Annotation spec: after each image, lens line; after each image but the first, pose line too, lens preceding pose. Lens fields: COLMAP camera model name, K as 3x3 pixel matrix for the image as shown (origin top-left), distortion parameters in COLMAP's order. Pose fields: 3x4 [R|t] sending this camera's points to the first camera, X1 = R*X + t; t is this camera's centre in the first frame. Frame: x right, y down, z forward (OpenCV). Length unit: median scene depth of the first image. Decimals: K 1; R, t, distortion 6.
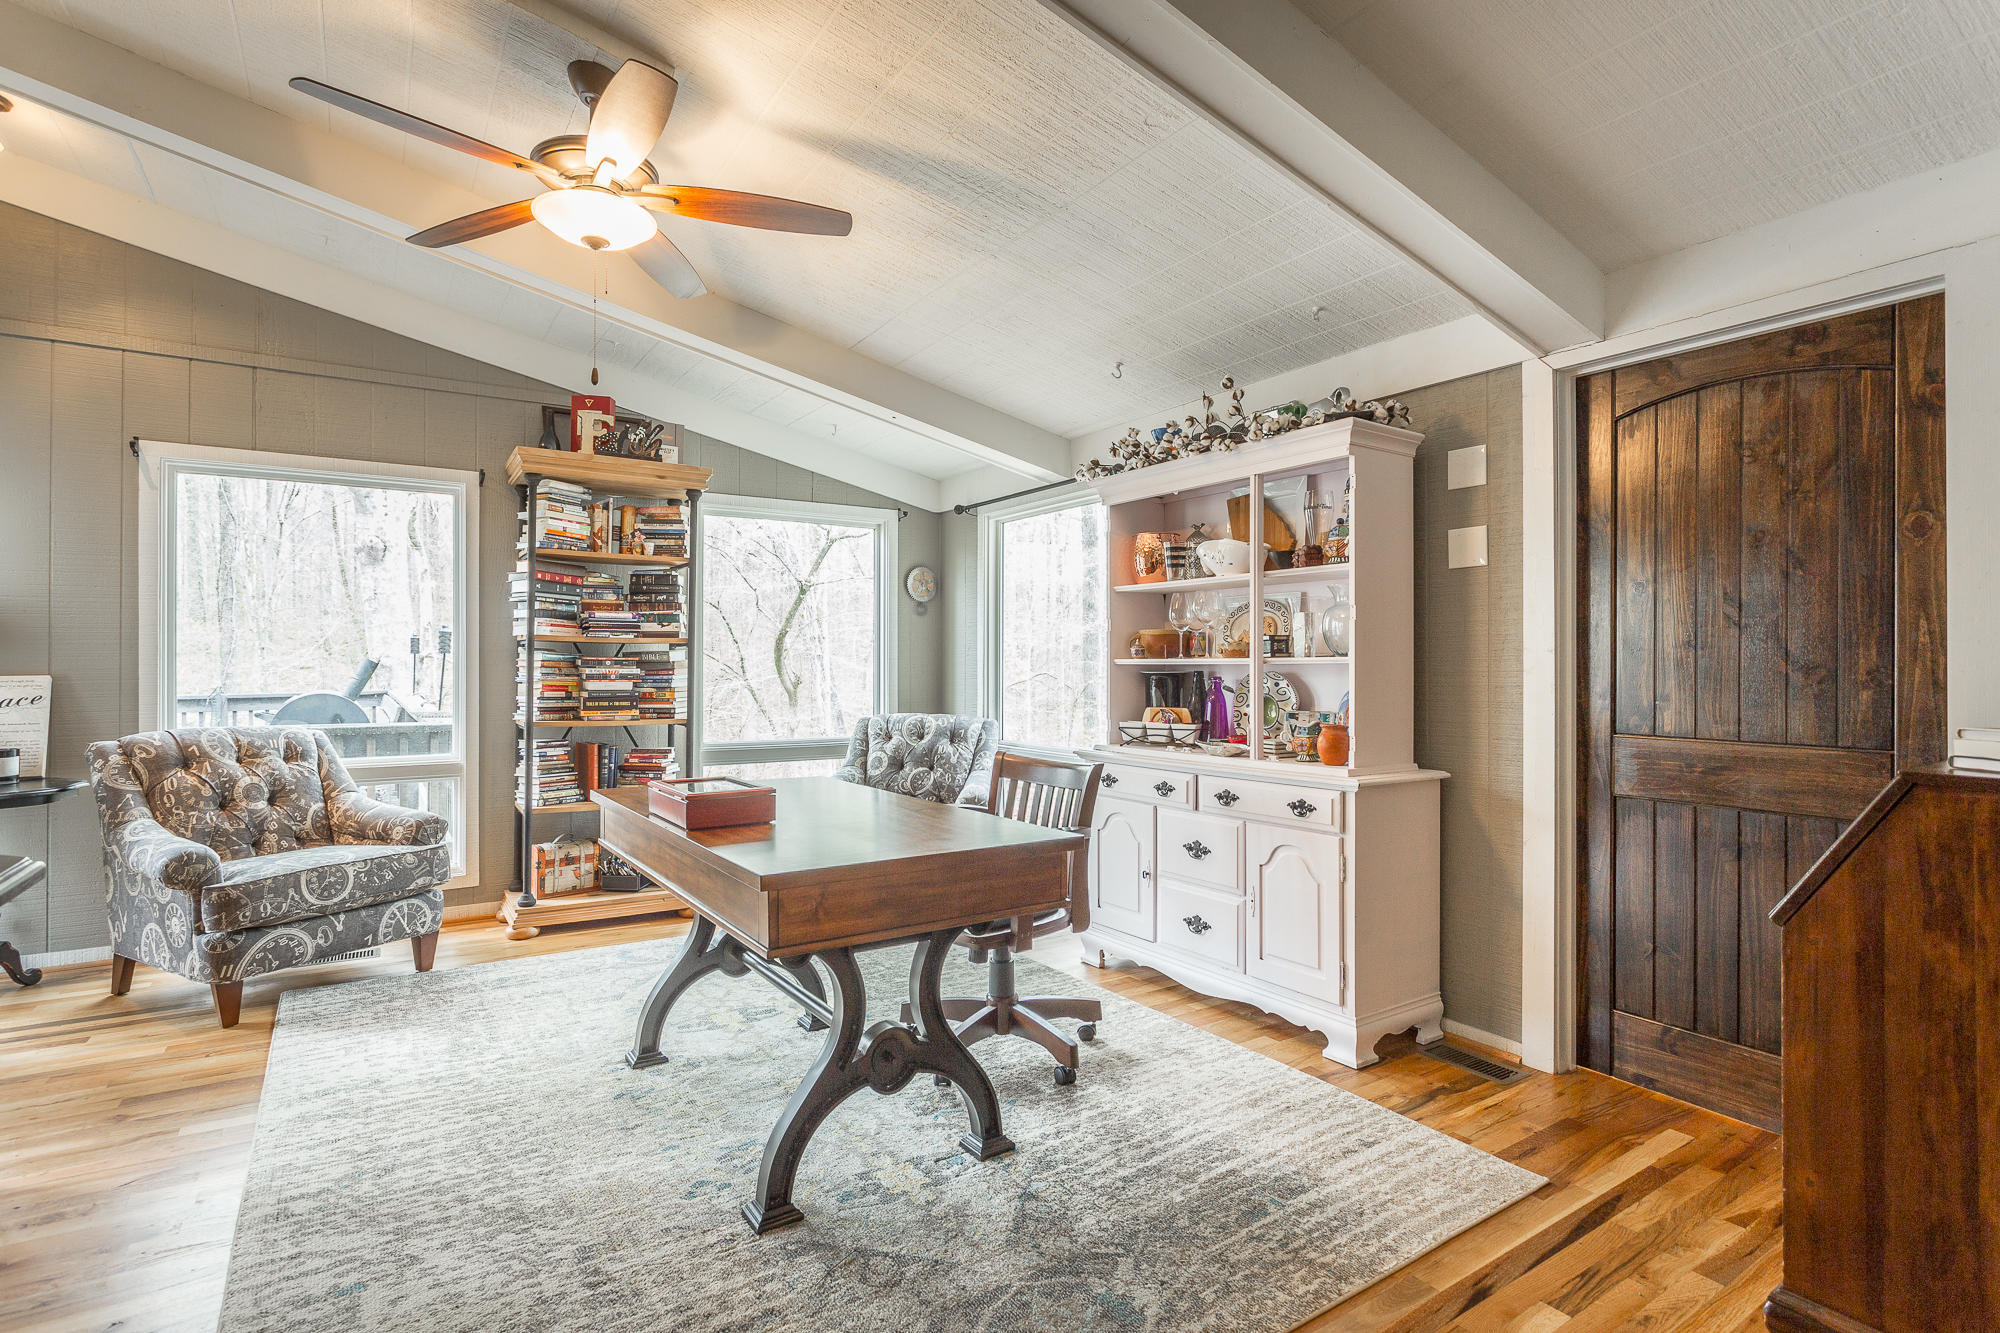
lens RADIAL K [[994.0, 0, 986.6], [0, 994.0, 684.9], [0, 0, 1]] dist [-0.003297, 0.000719]
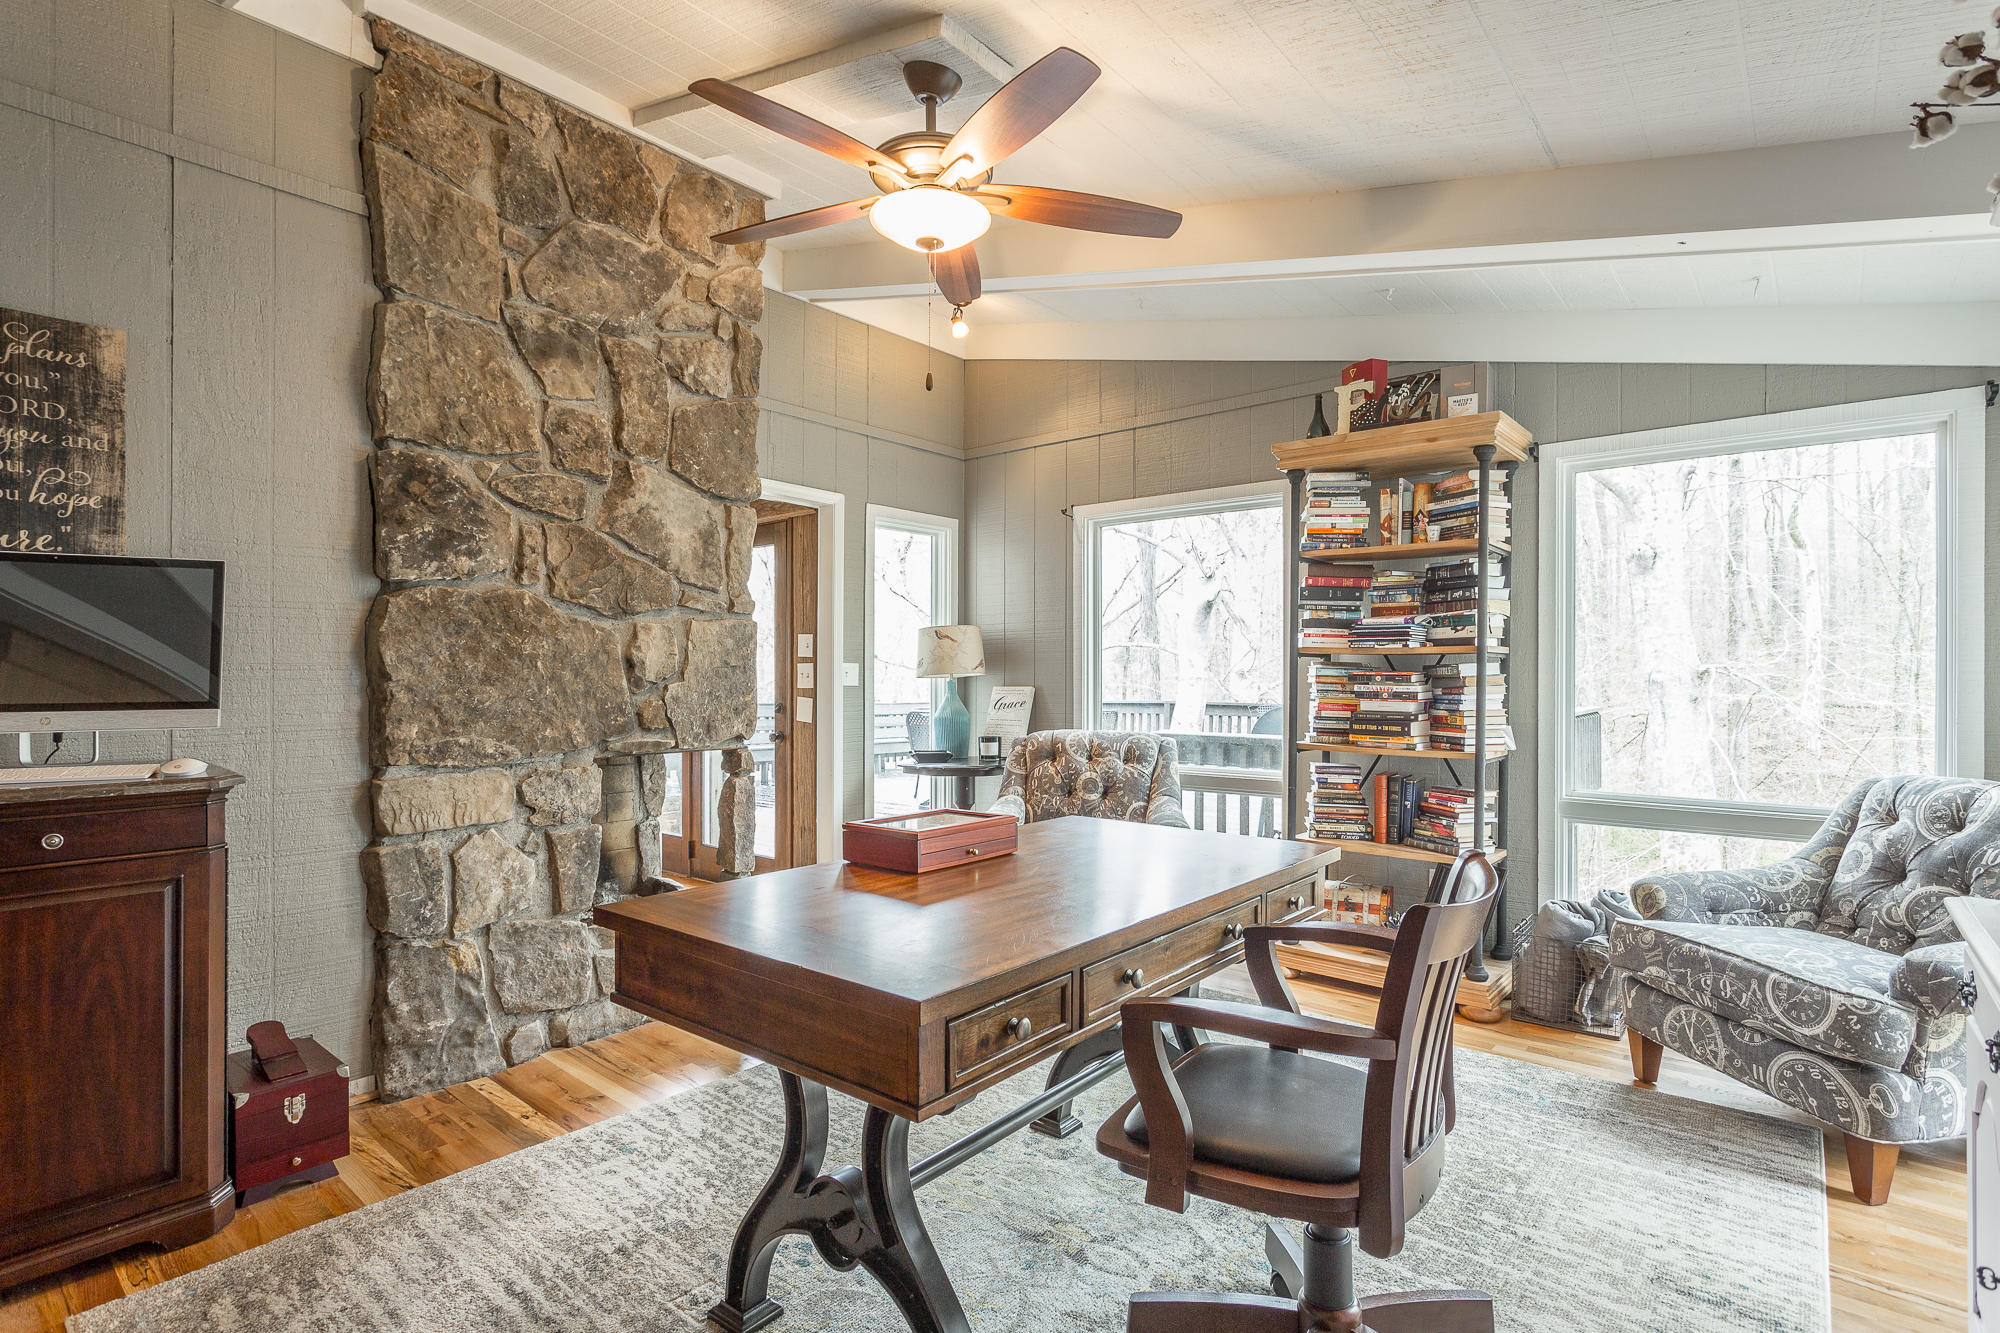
lens RADIAL K [[994.0, 0, 986.6], [0, 994.0, 684.9], [0, 0, 1]] dist [-0.003297, 0.000719]
pose [[0.288650, 0.007469, -0.957406, 0.319712], [-0.023023, 0.999735, 0.000858, -0.009881], [0.957158, 0.021795, 0.288745, 0.446293]]
